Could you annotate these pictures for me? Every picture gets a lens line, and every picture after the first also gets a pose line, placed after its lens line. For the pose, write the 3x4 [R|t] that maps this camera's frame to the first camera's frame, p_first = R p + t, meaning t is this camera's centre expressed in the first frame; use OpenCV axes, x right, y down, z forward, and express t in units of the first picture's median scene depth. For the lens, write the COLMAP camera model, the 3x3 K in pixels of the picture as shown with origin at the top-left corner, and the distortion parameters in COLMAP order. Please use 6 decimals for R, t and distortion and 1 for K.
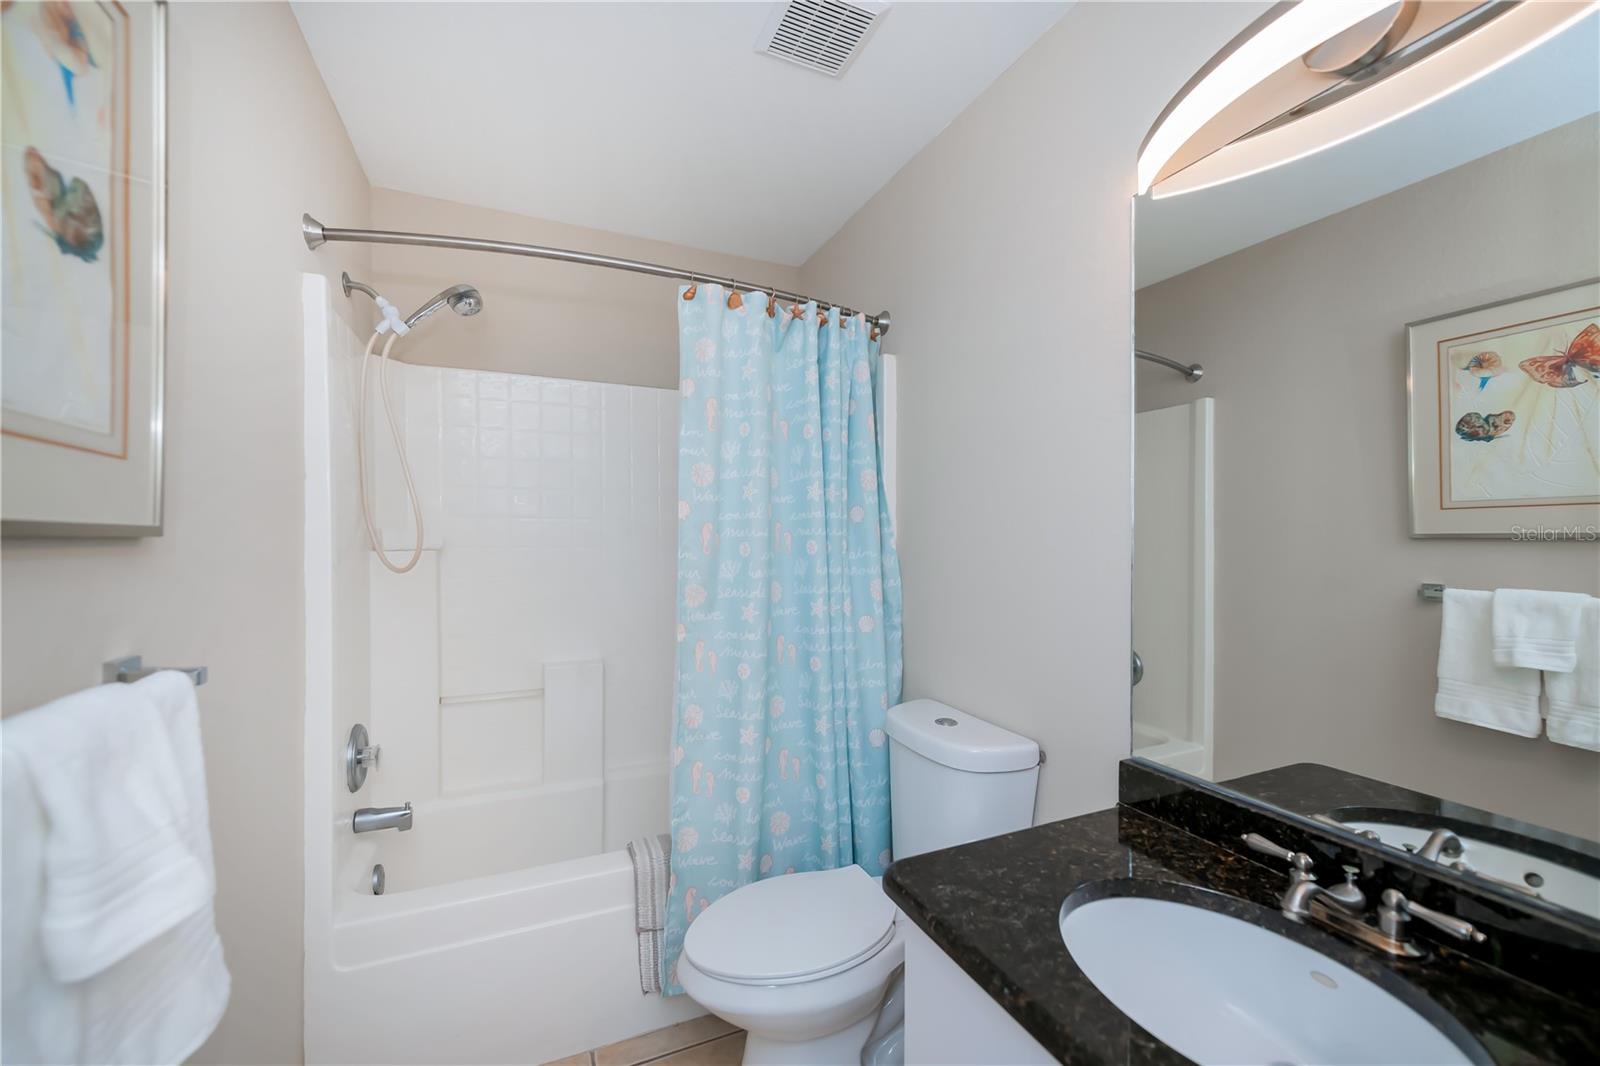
lens RADIAL K [[640.7, 0, 816.4], [0, 640.7, 530.2], [0, 0, 1]] dist [-0.003706, -0.000996]
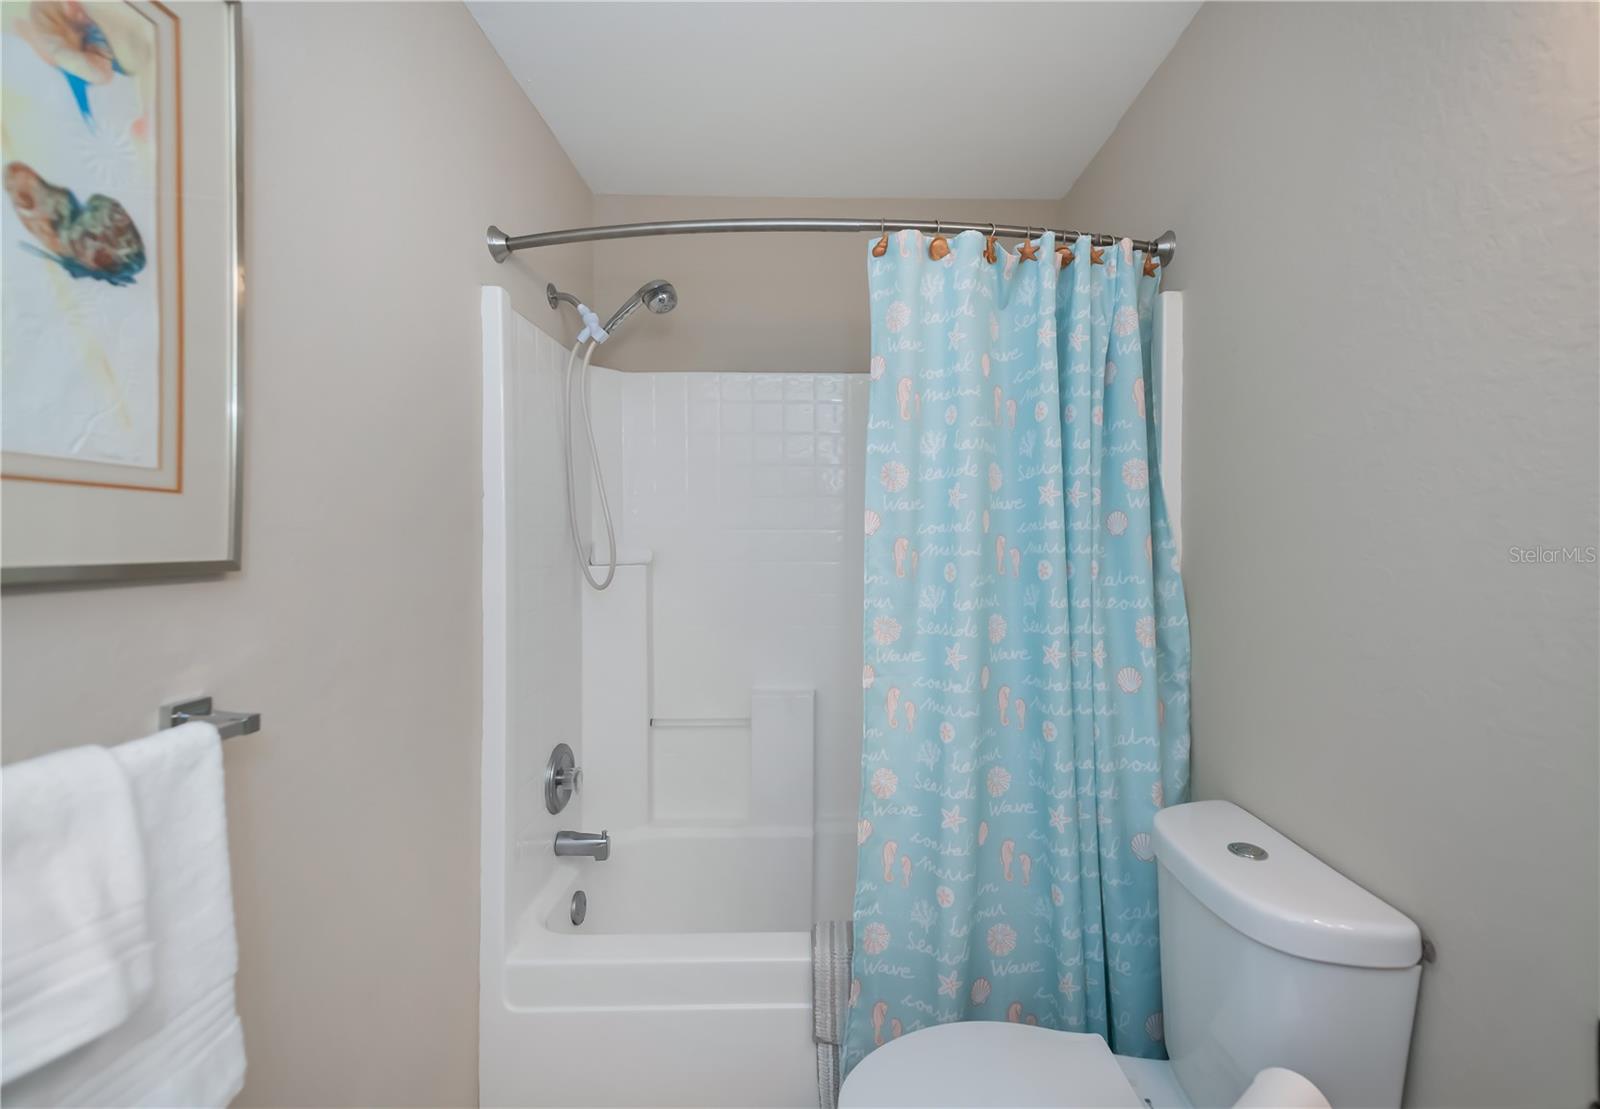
lens RADIAL K [[723.1, 0, 804.4], [0, 723.1, 539.0], [0, 0, 1]] dist [0.007473, 0.000247]
pose [[0.917808, -0.003227, -0.397011, 0.069422], [0.006206, 0.999961, 0.006220, -0.015931], [0.396975, -0.008173, 0.917793, 0.136869]]
